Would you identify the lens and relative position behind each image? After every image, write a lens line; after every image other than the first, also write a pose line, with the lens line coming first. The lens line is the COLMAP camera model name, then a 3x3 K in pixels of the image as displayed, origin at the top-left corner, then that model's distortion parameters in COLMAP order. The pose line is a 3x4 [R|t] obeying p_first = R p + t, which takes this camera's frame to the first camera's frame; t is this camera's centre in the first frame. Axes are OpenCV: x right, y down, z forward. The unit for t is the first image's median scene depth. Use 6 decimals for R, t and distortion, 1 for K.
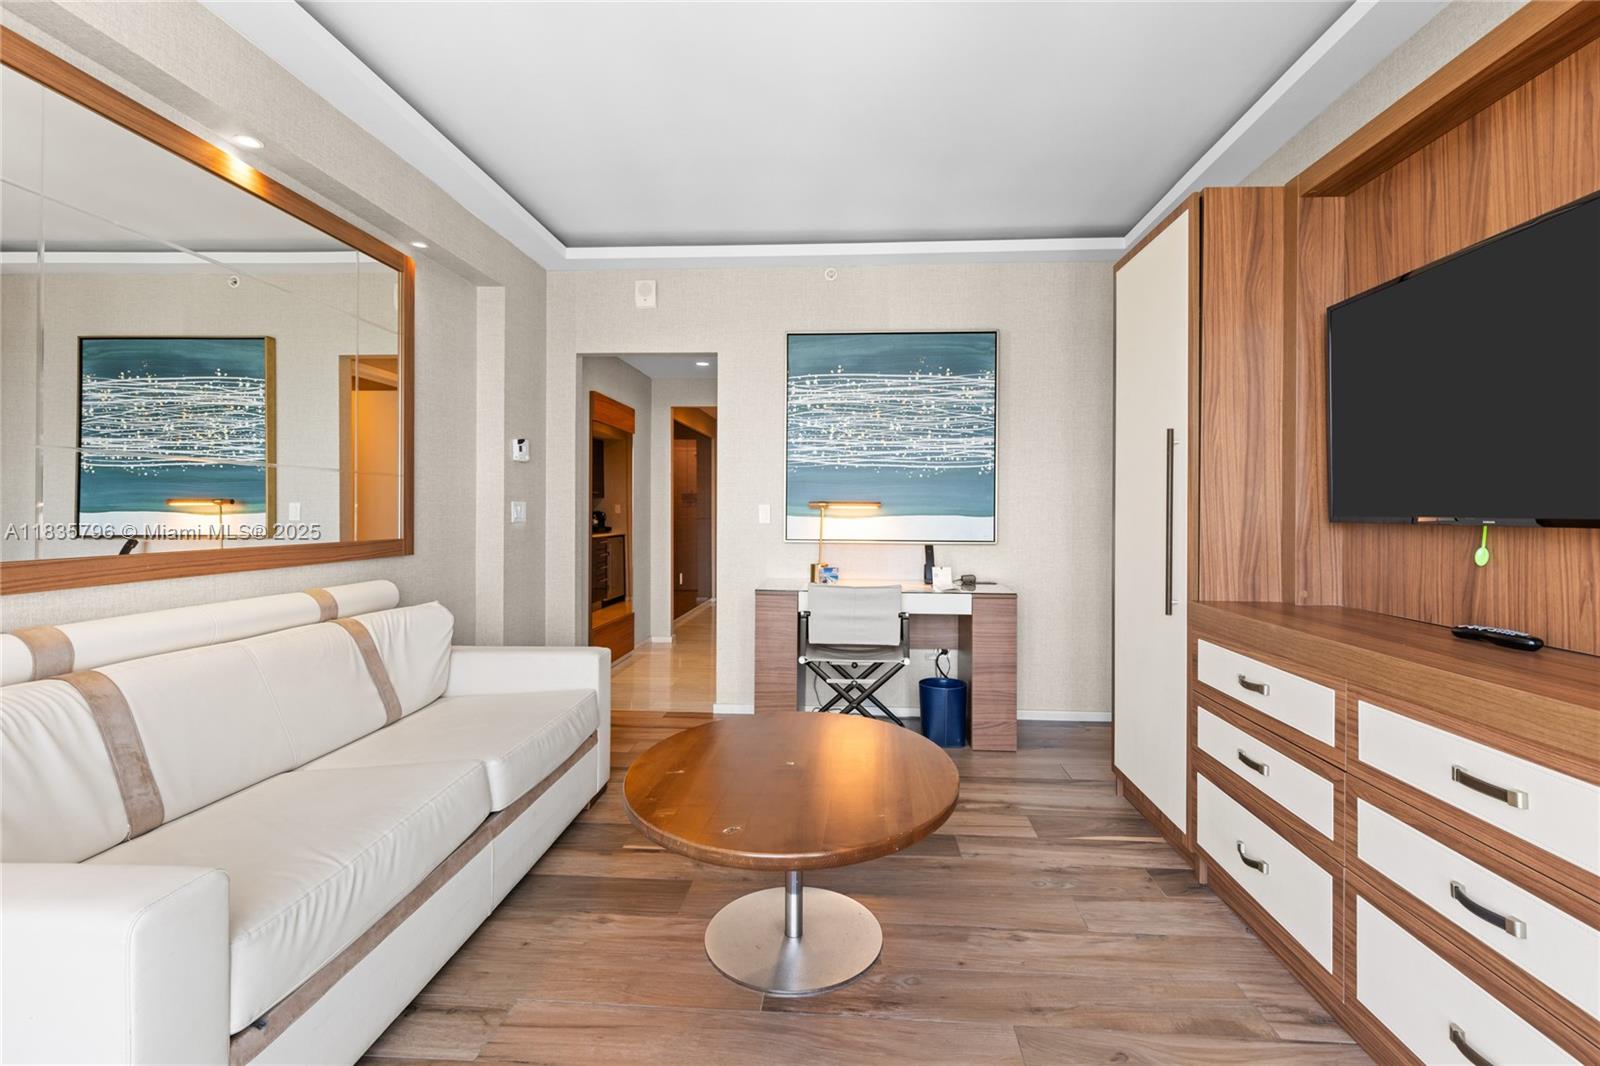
lens RADIAL K [[721.6, 0, 829.4], [0, 721.6, 509.4], [0, 0, 1]] dist [0.007379, -0.002322]
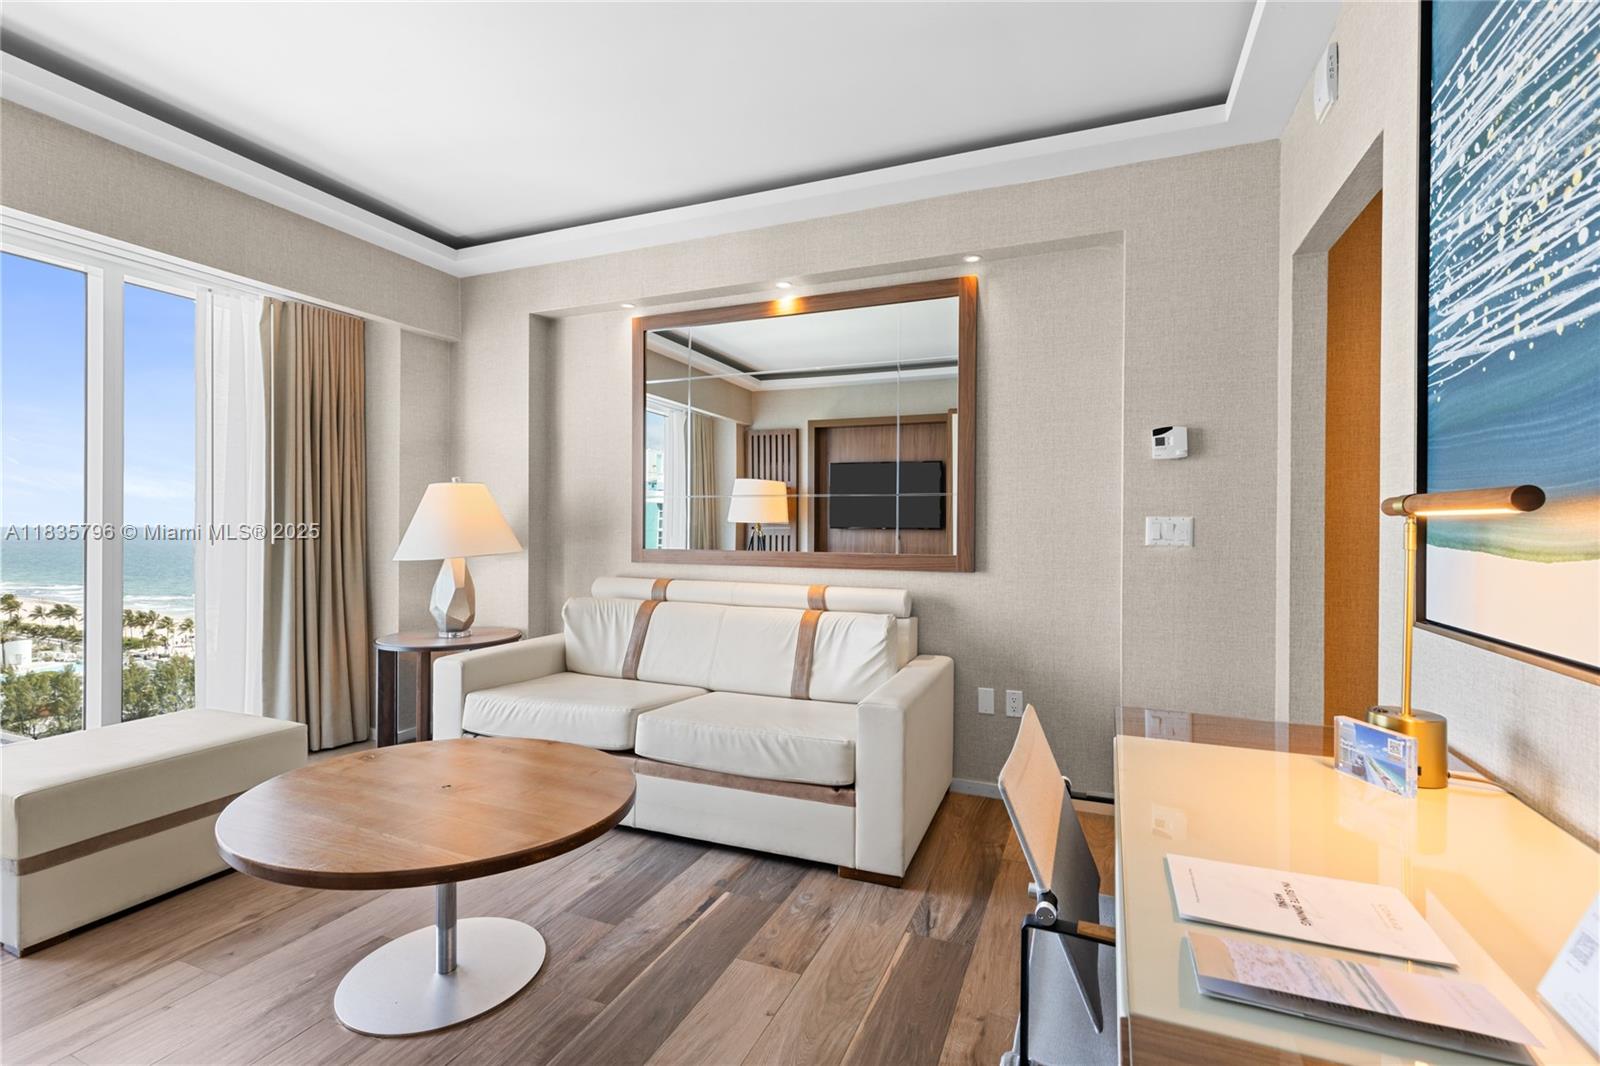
lens RADIAL K [[721.6, 0, 807.5], [0, 721.6, 530.8], [0, 0, 1]] dist [0.007379, -0.002322]
pose [[-0.346793, -0.001260, -0.937941, 0.329985], [-0.005819, 0.999983, 0.000809, 0.004313], [0.937924, 0.005739, -0.346795, 0.862120]]
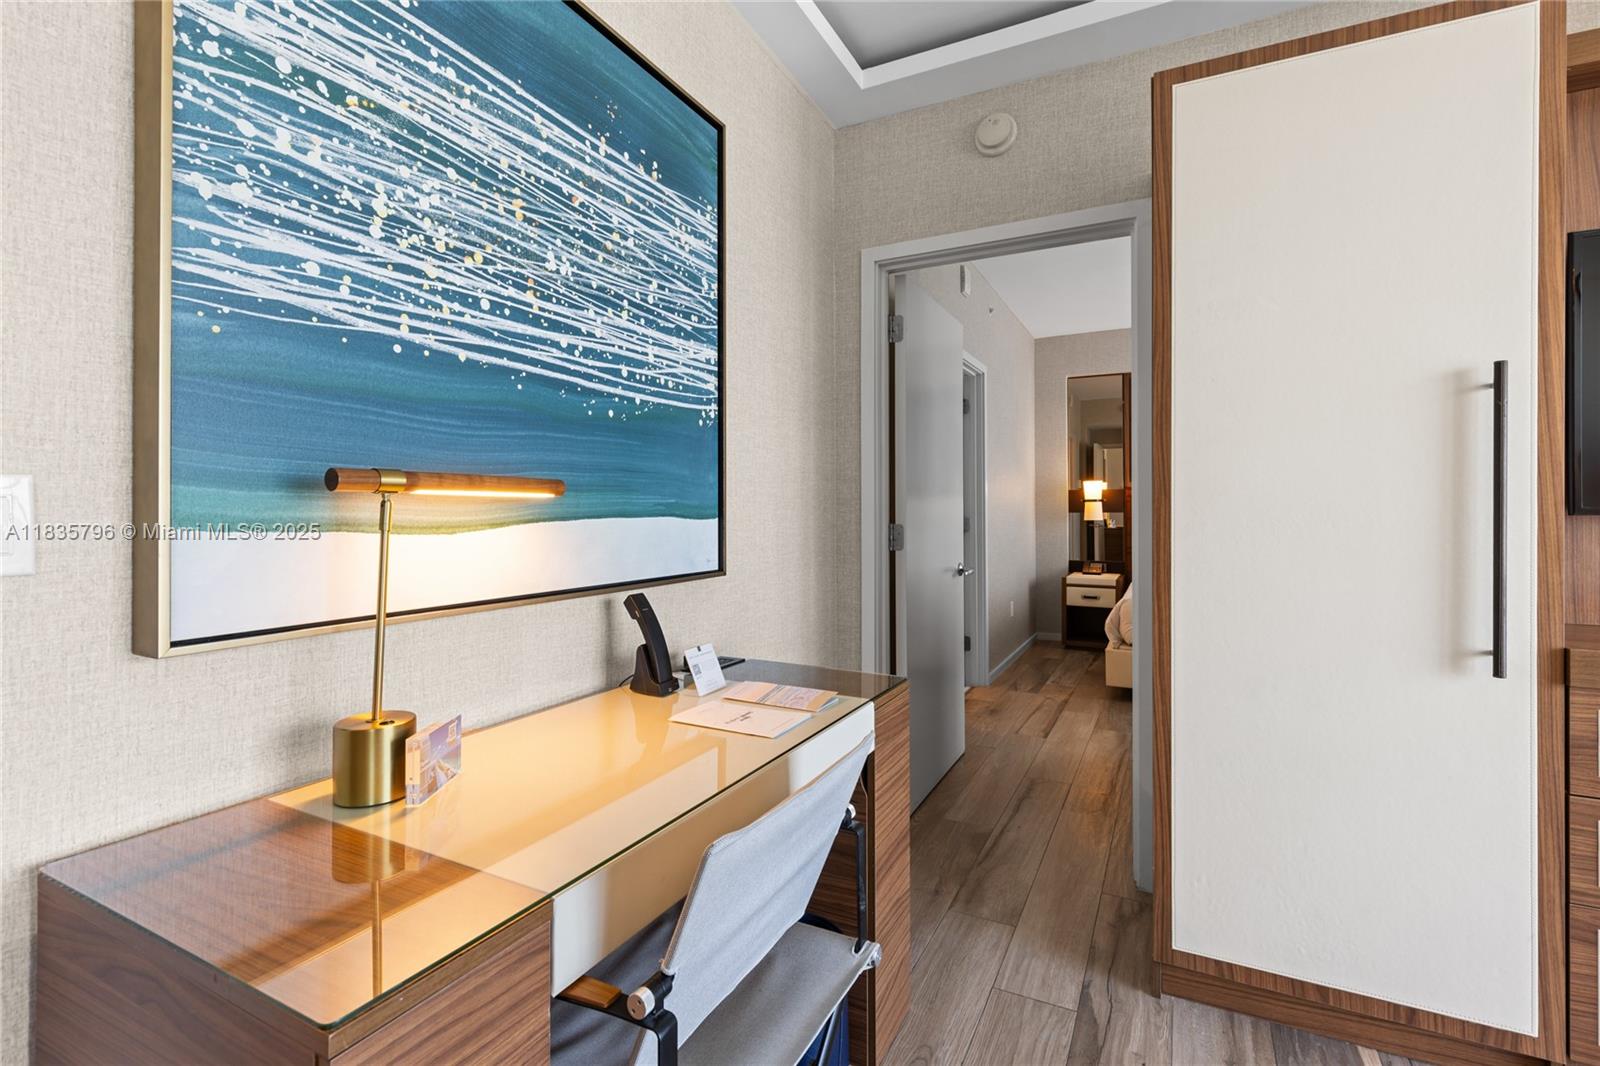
lens RADIAL K [[721.6, 0, 815.0], [0, 721.6, 508.4], [0, 0, 1]] dist [0.007379, -0.002322]
pose [[0.414336, -0.003903, 0.910116, -0.175043], [0.004169, 0.999988, 0.002391, 0.002720], [-0.910114, 0.002804, 0.414348, 0.746477]]
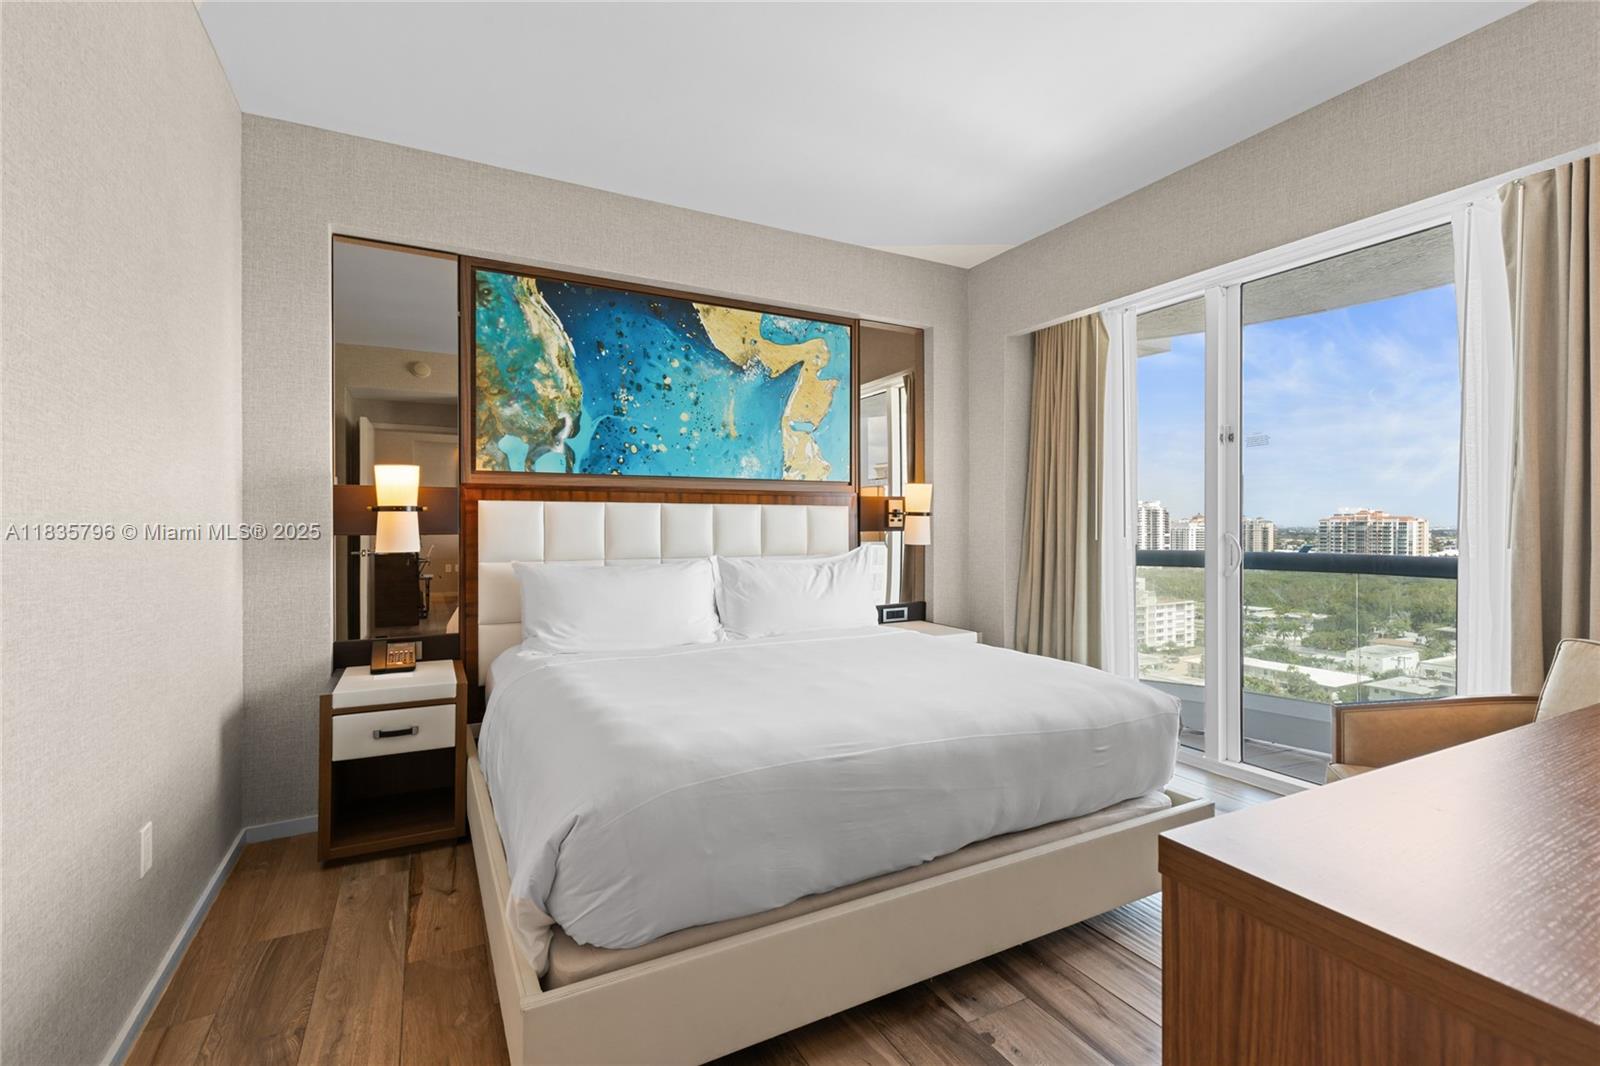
lens RADIAL K [[721.6, 0, 816.8], [0, 721.6, 521.9], [0, 0, 1]] dist [0.007379, -0.002322]
pose [[-0.509212, -0.001122, 0.860641, 0.662823], [-0.002441, 0.999997, -0.000140, 0.004447], [-0.860638, -0.002172, -0.509213, 0.851708]]
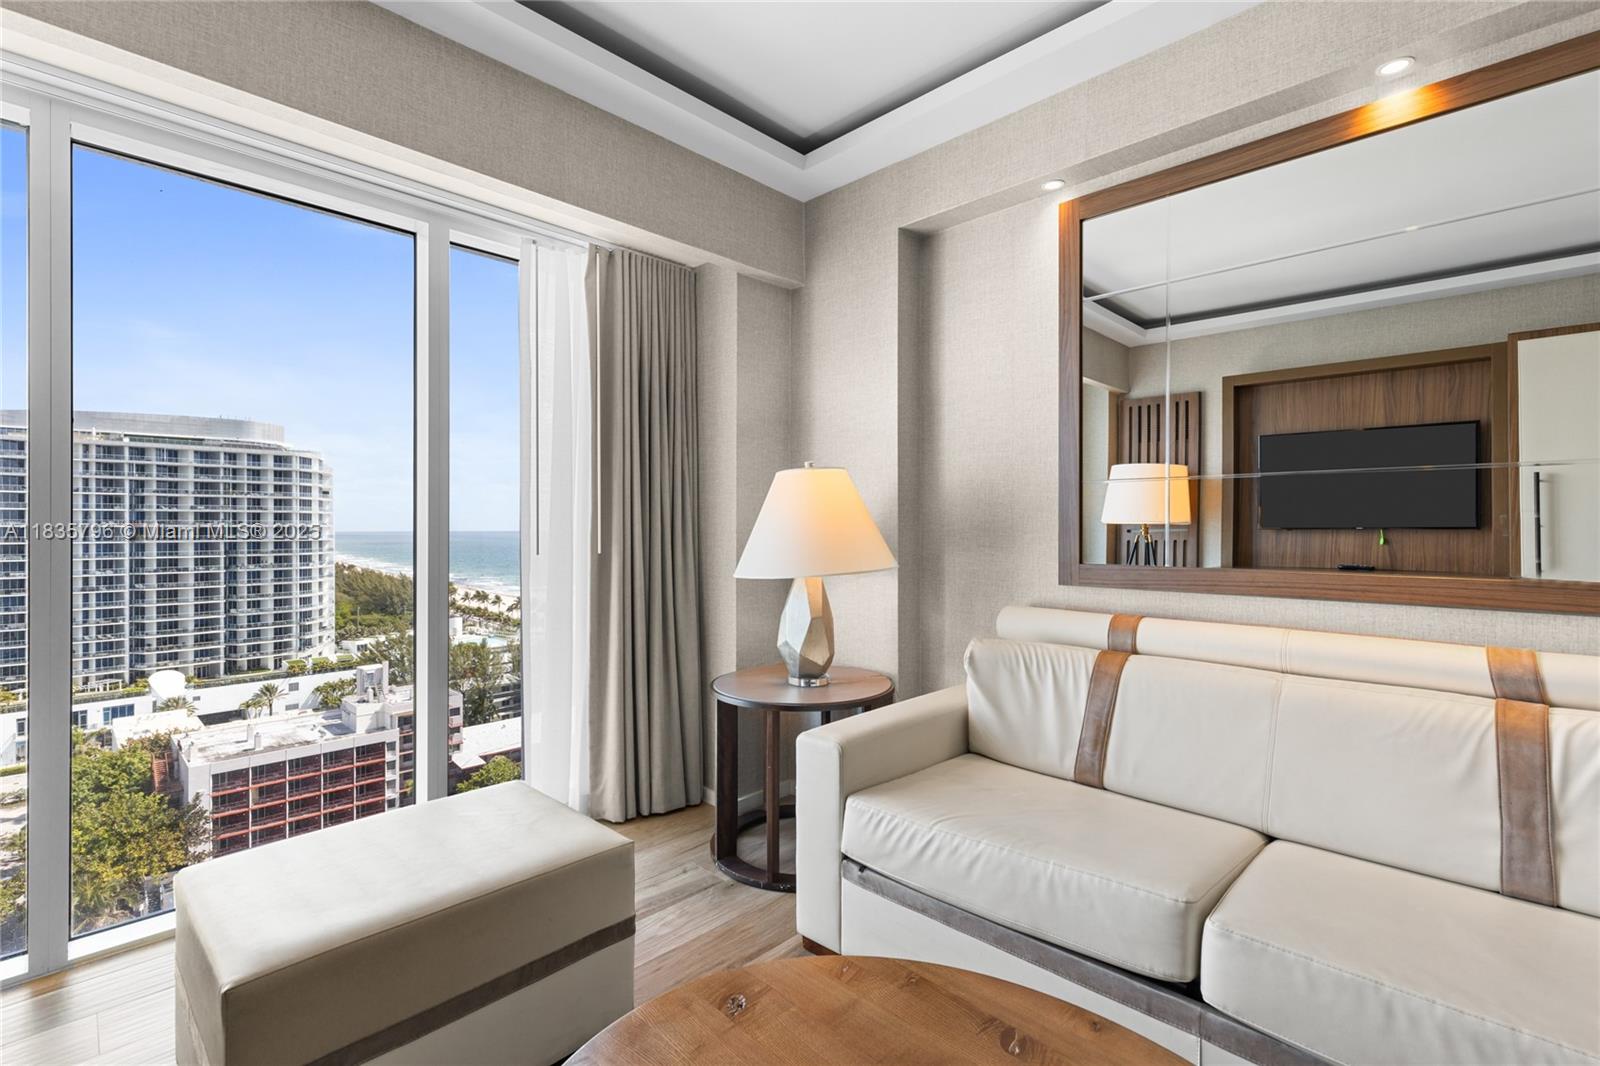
lens RADIAL K [[721.6, 0, 806.3], [0, 721.6, 526.5], [0, 0, 1]] dist [0.007379, -0.002322]
pose [[-0.668503, -0.002887, -0.743704, 0.123810], [0.000353, 0.999991, -0.004200, 0.001298], [0.743710, -0.003070, -0.668496, 0.574928]]
